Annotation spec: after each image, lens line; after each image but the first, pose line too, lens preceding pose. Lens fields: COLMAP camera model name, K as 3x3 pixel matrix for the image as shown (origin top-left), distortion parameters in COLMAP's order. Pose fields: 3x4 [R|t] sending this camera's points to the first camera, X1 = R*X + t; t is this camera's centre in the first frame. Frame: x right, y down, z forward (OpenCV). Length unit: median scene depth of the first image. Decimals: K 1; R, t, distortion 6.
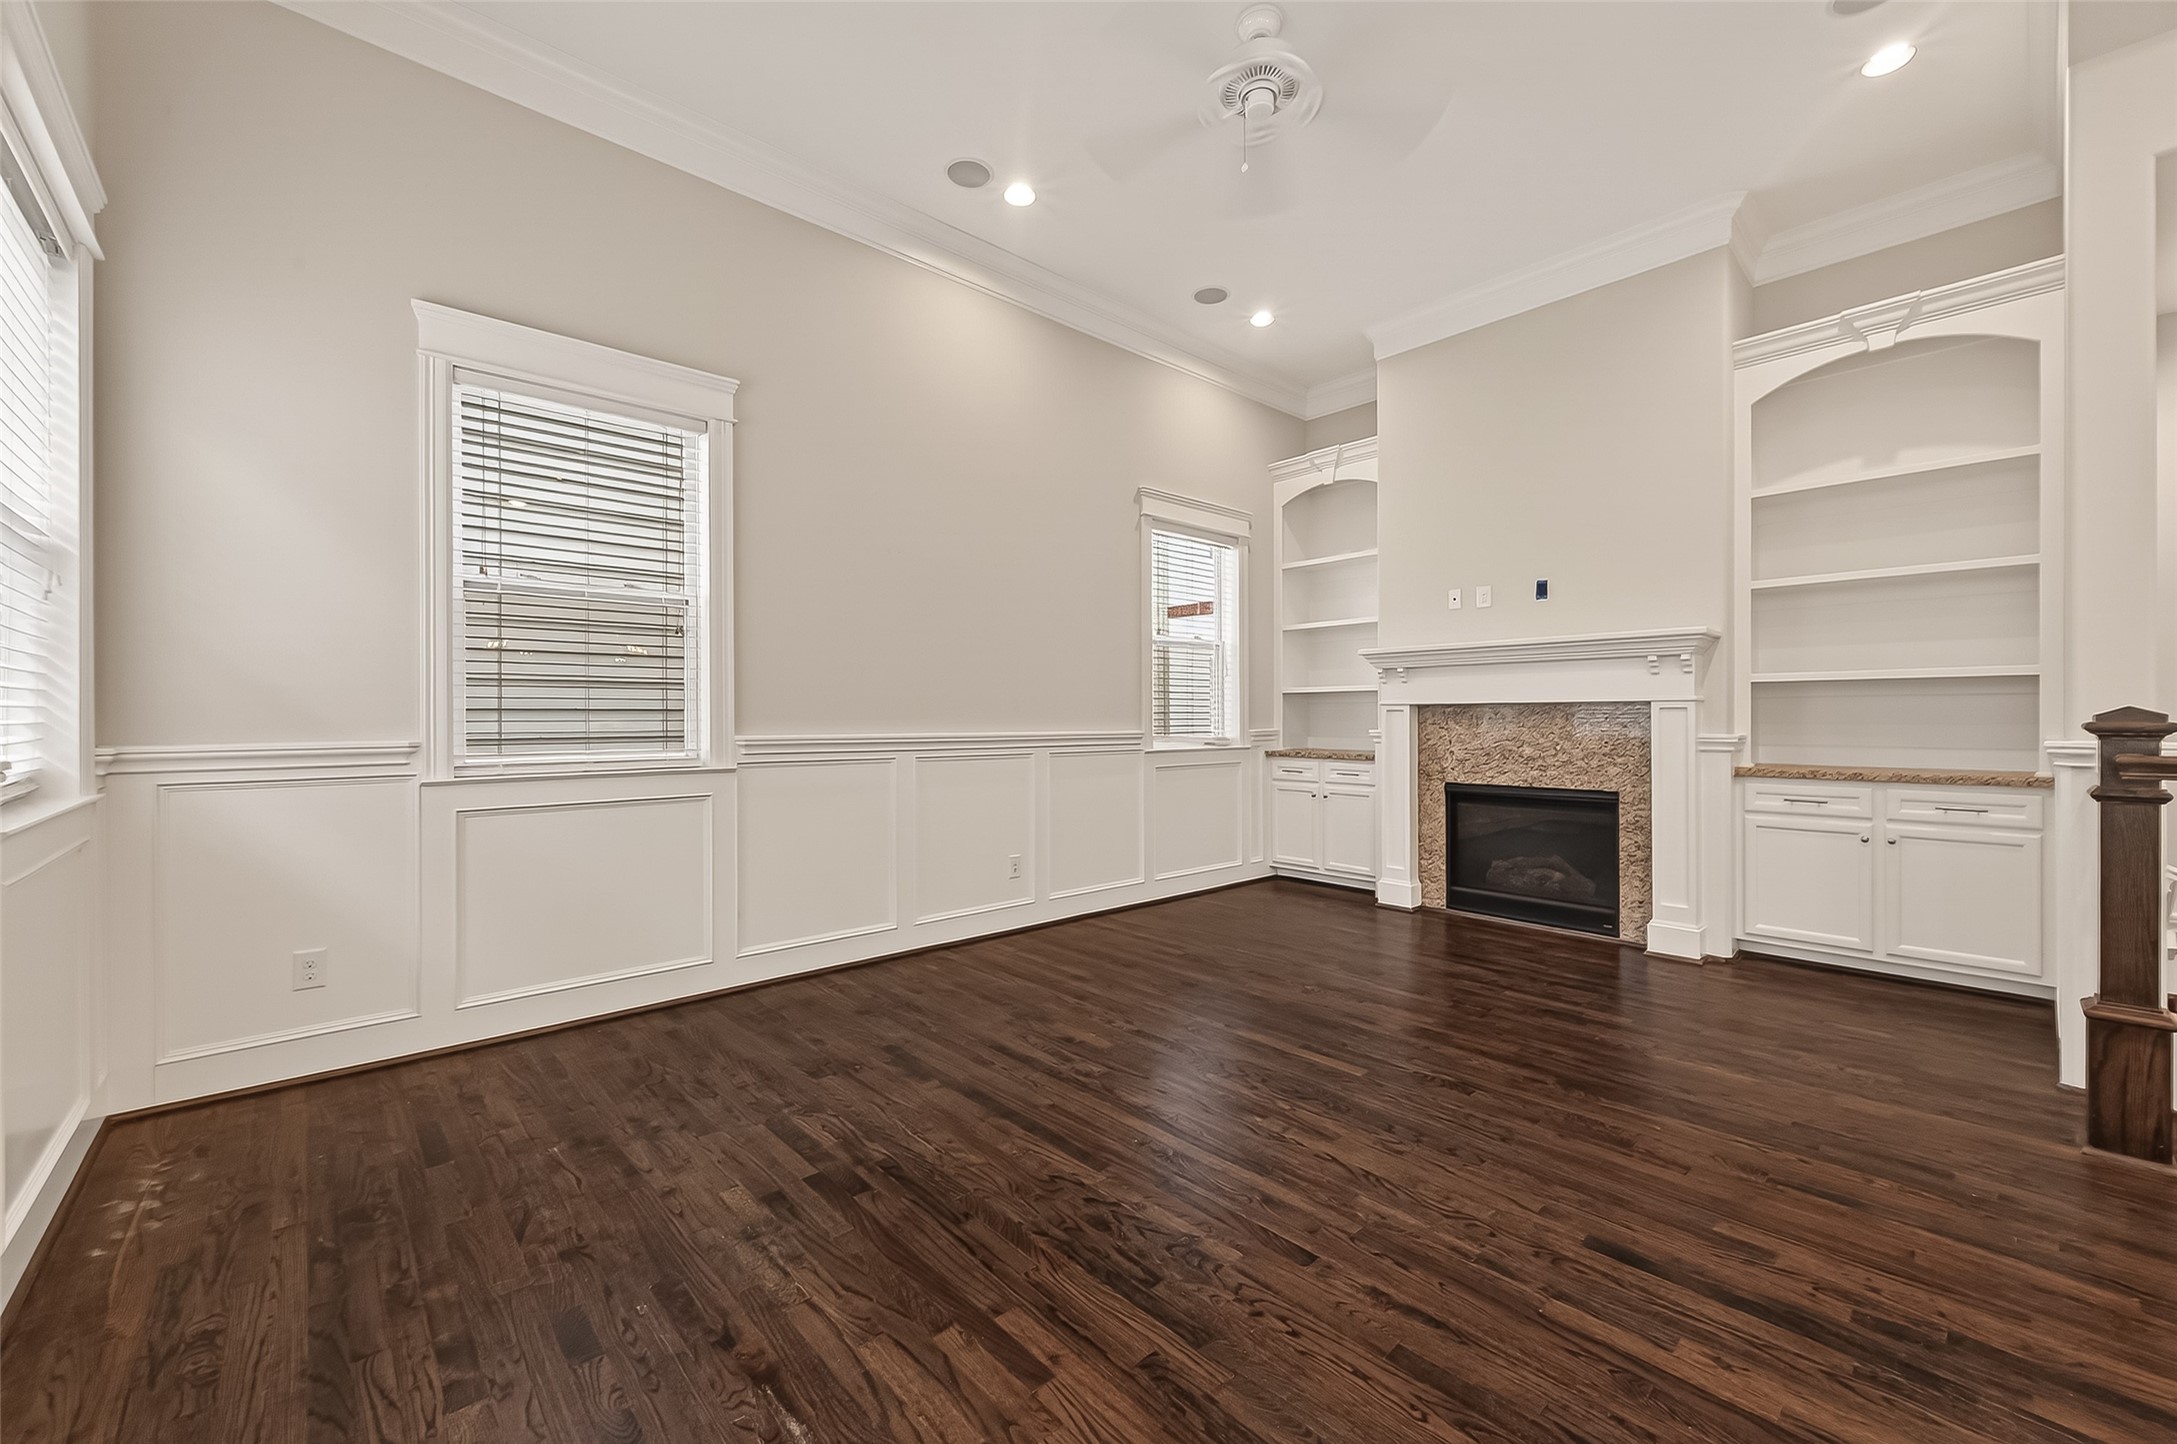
lens RADIAL K [[871.2, 0, 1060.6], [0, 871.2, 718.6], [0, 0, 1]] dist [0.002924, -0.000450]
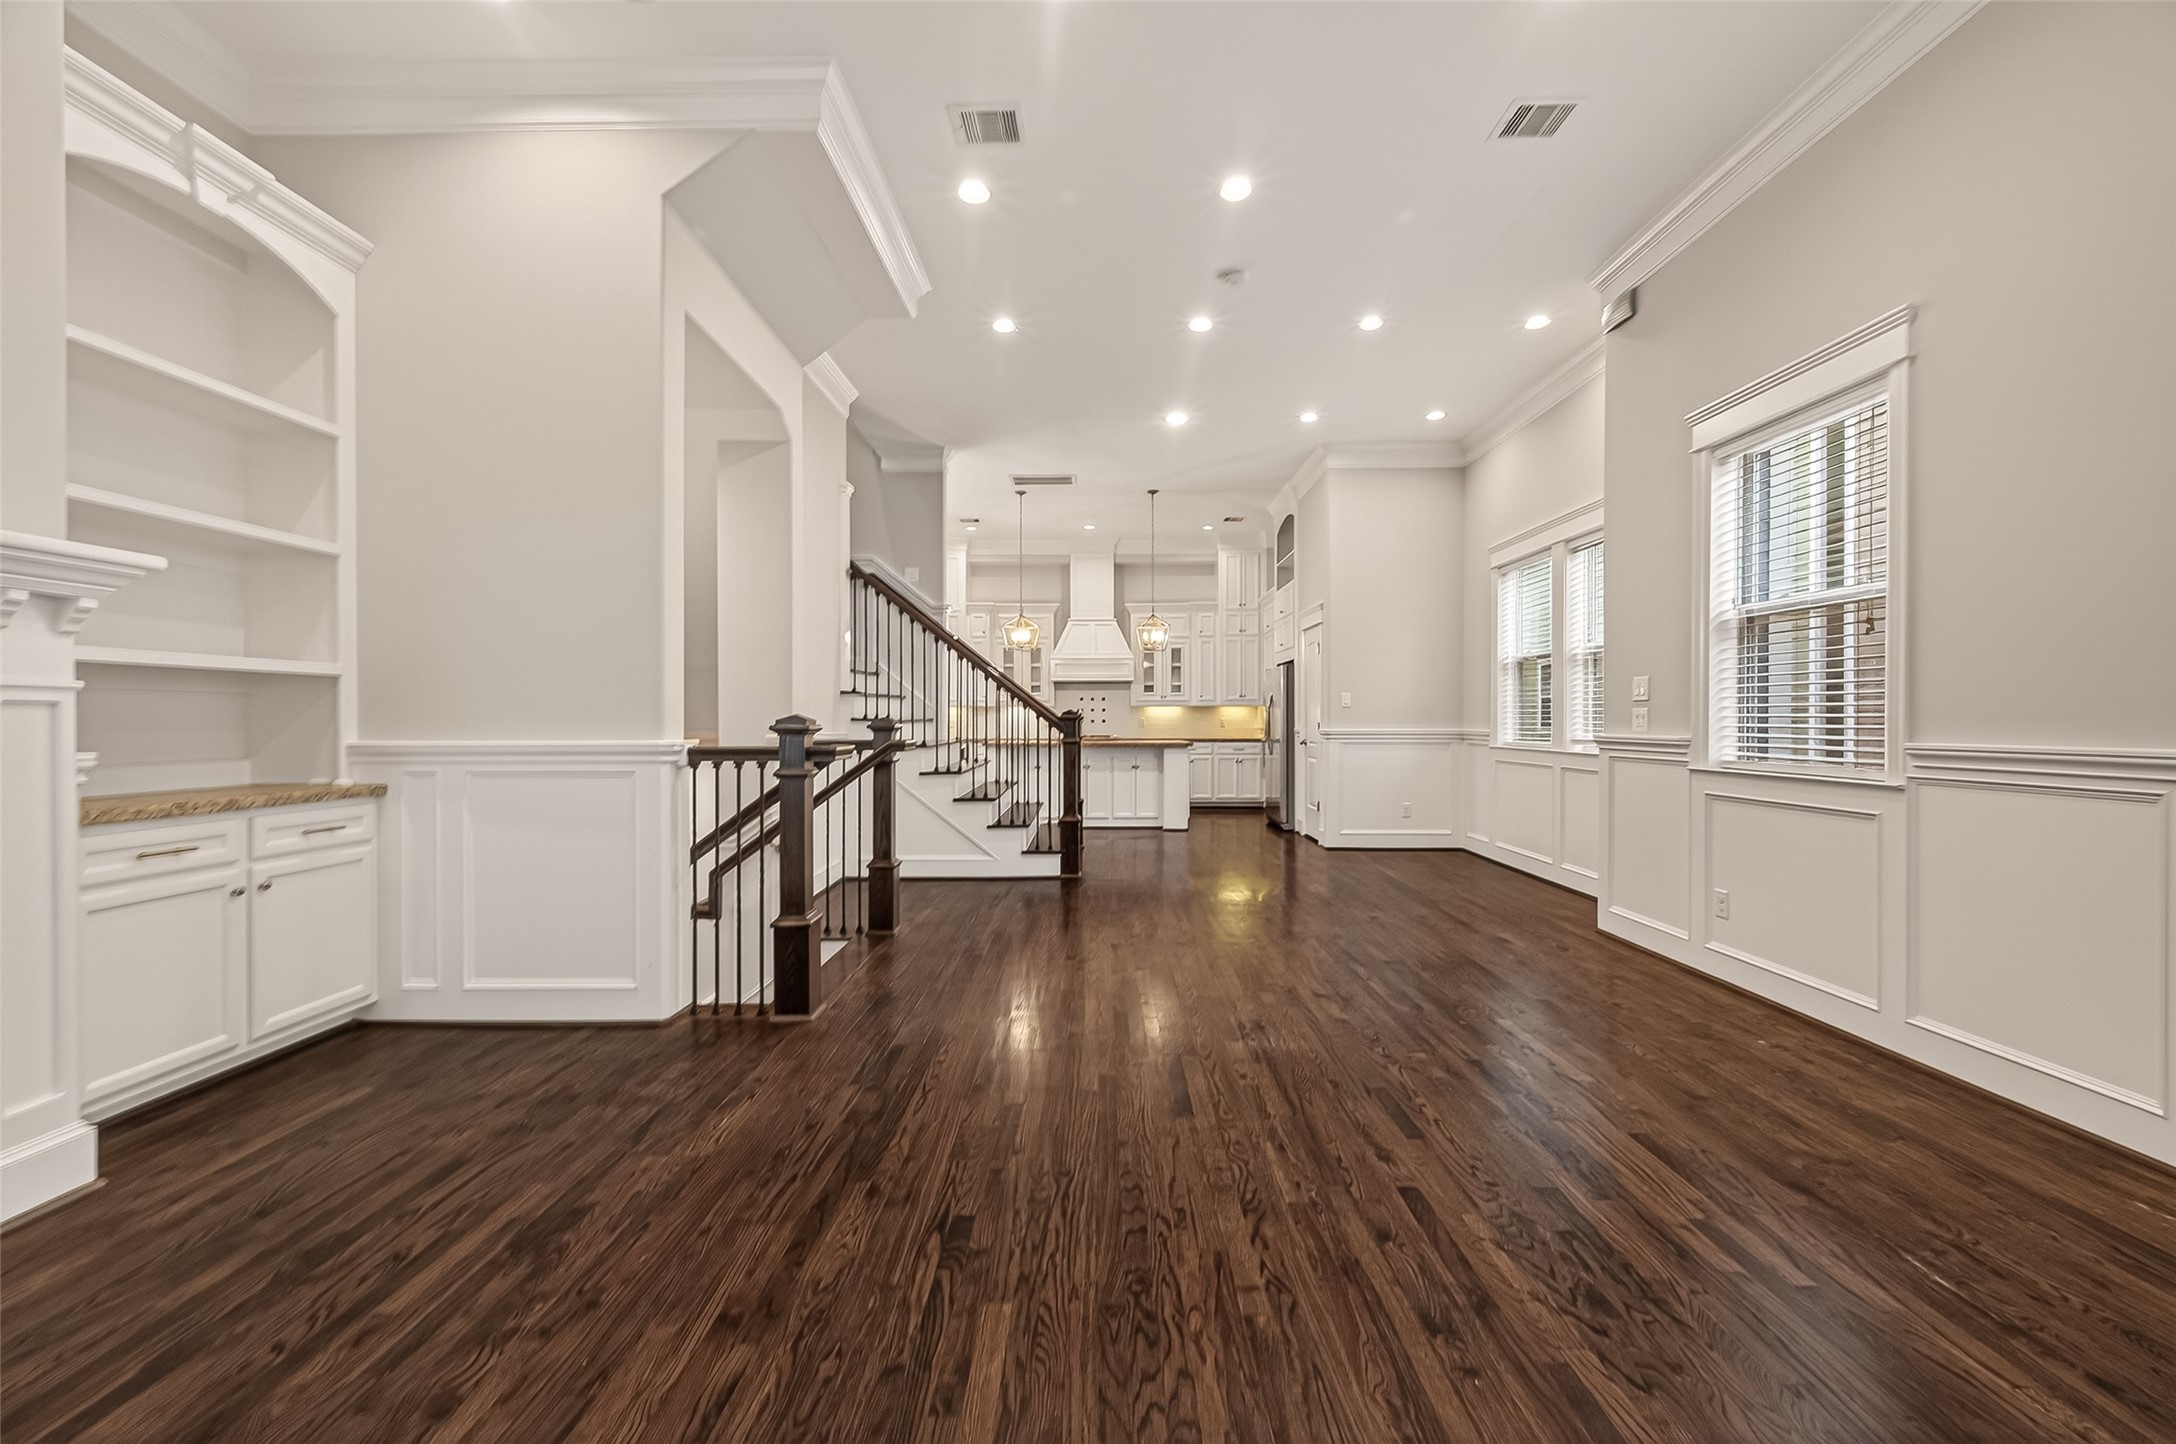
lens RADIAL K [[860.1, 0, 1083.9], [0, 860.1, 725.1], [0, 0, 1]] dist [0.001089, -0.000225]
pose [[-0.756440, -0.002821, 0.654057, -0.075416], [0.000440, 0.999988, 0.004822, -0.001791], [-0.654063, 0.003935, -0.756430, 1.174786]]
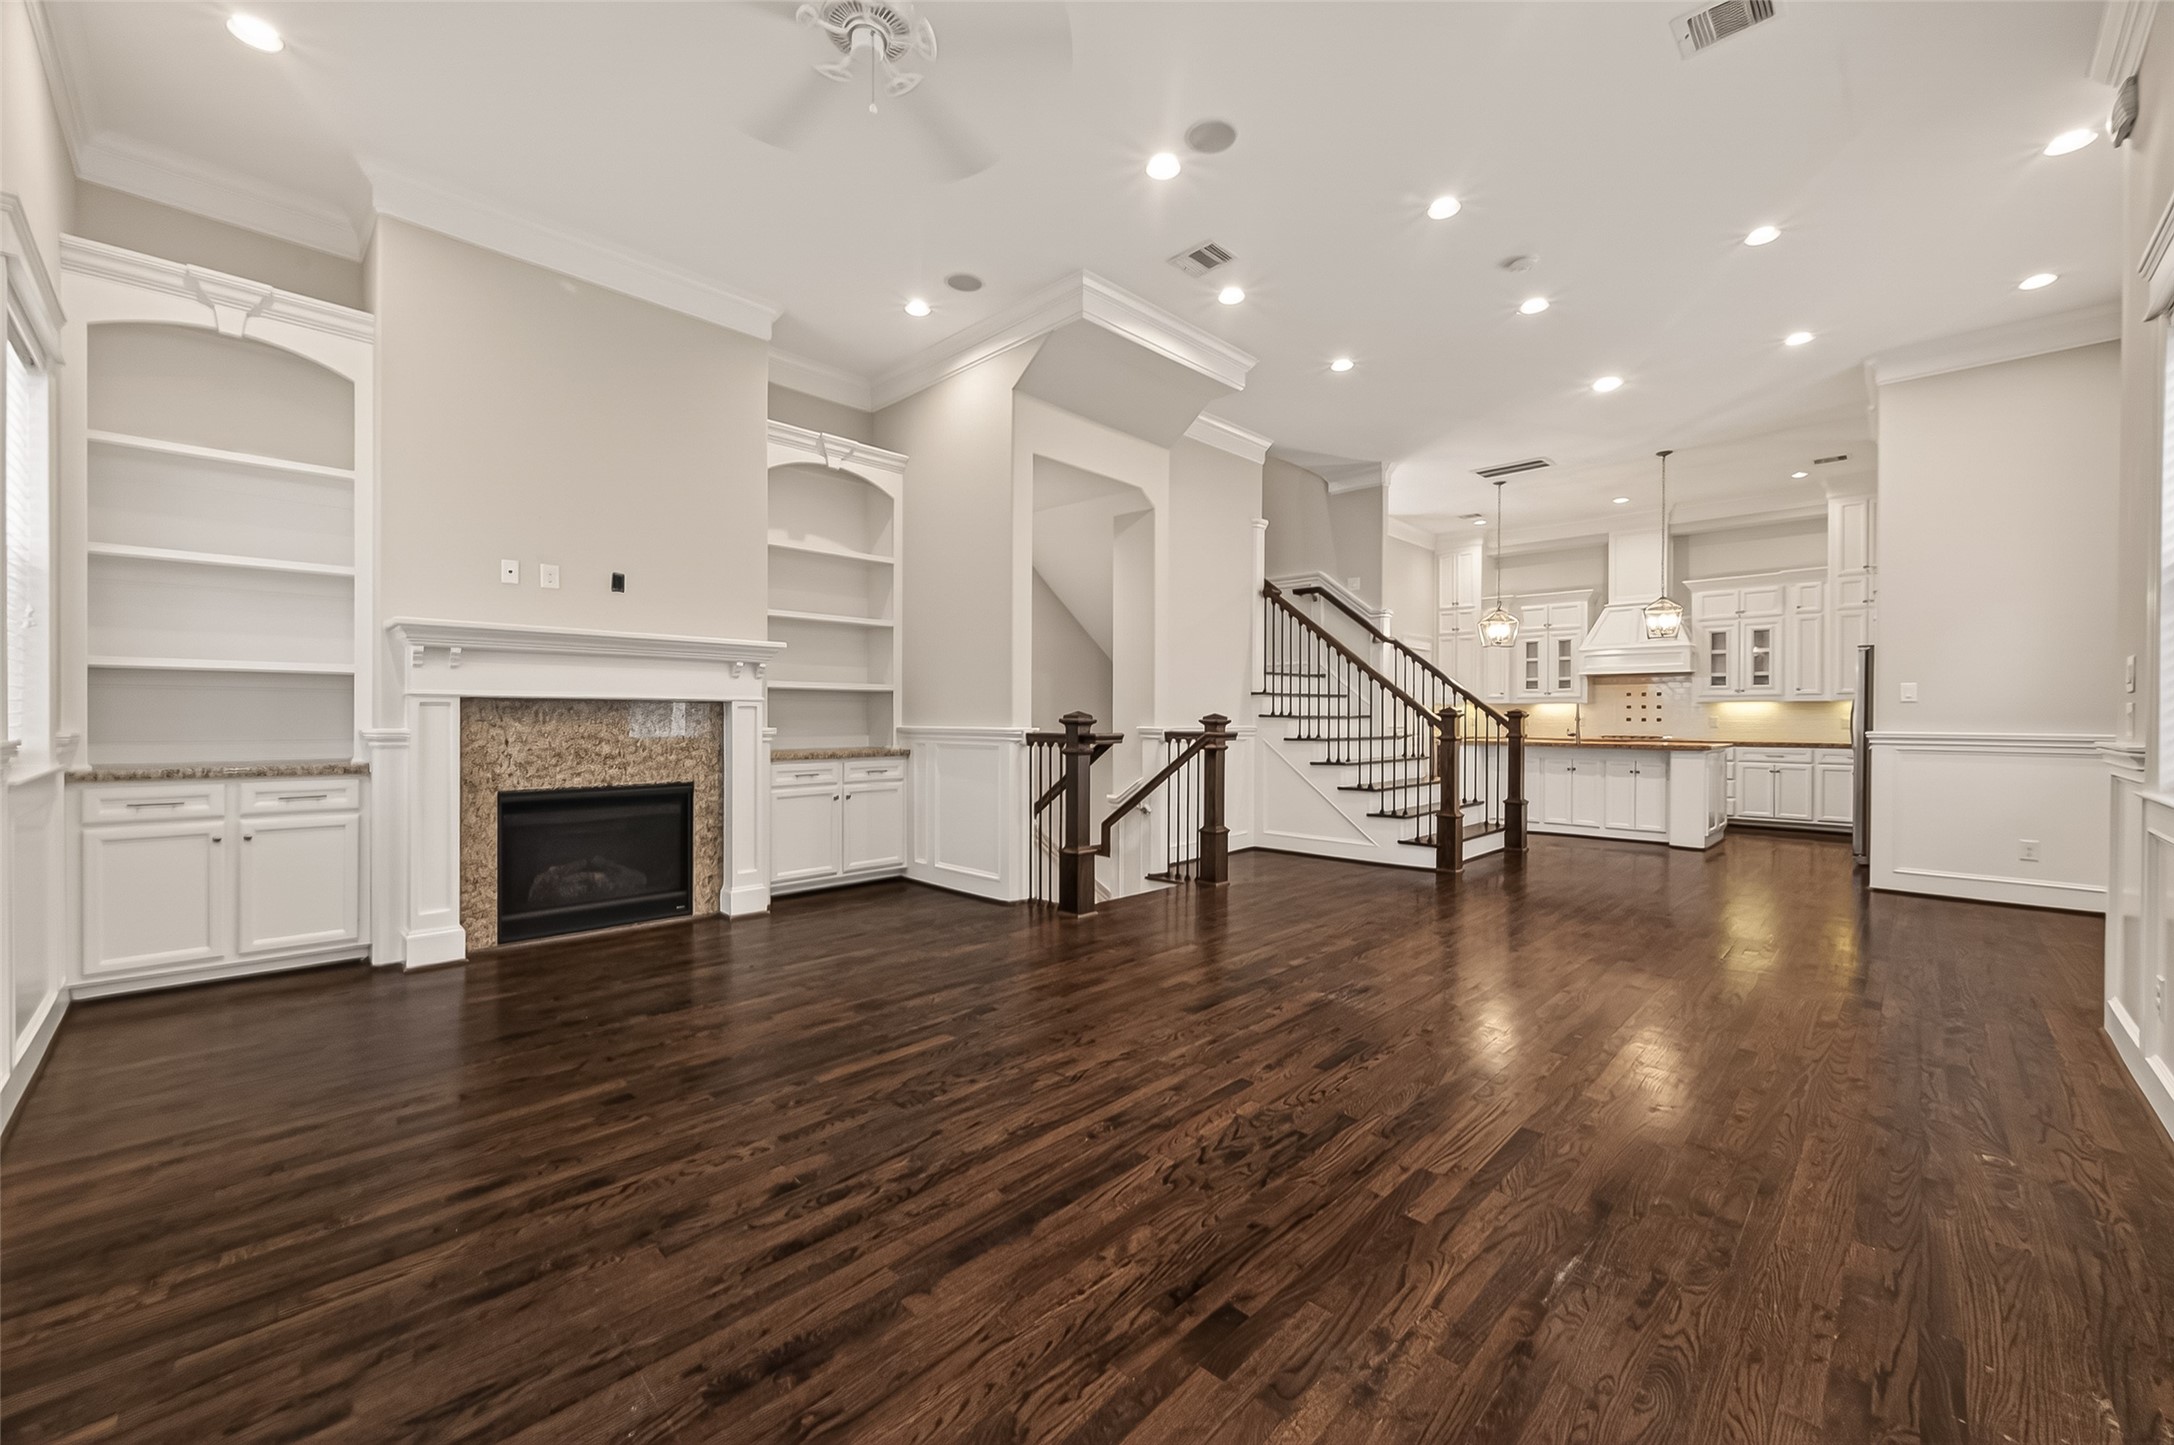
lens RADIAL K [[870.0, 0, 1094.0], [0, 870.0, 719.2], [0, 0, 1]] dist [0.002924, -0.000450]
pose [[-0.095318, -0.003433, 0.995441, -0.640804], [-0.004961, 0.999983, 0.002974, -0.001341], [-0.995434, -0.004654, -0.095334, 0.767983]]
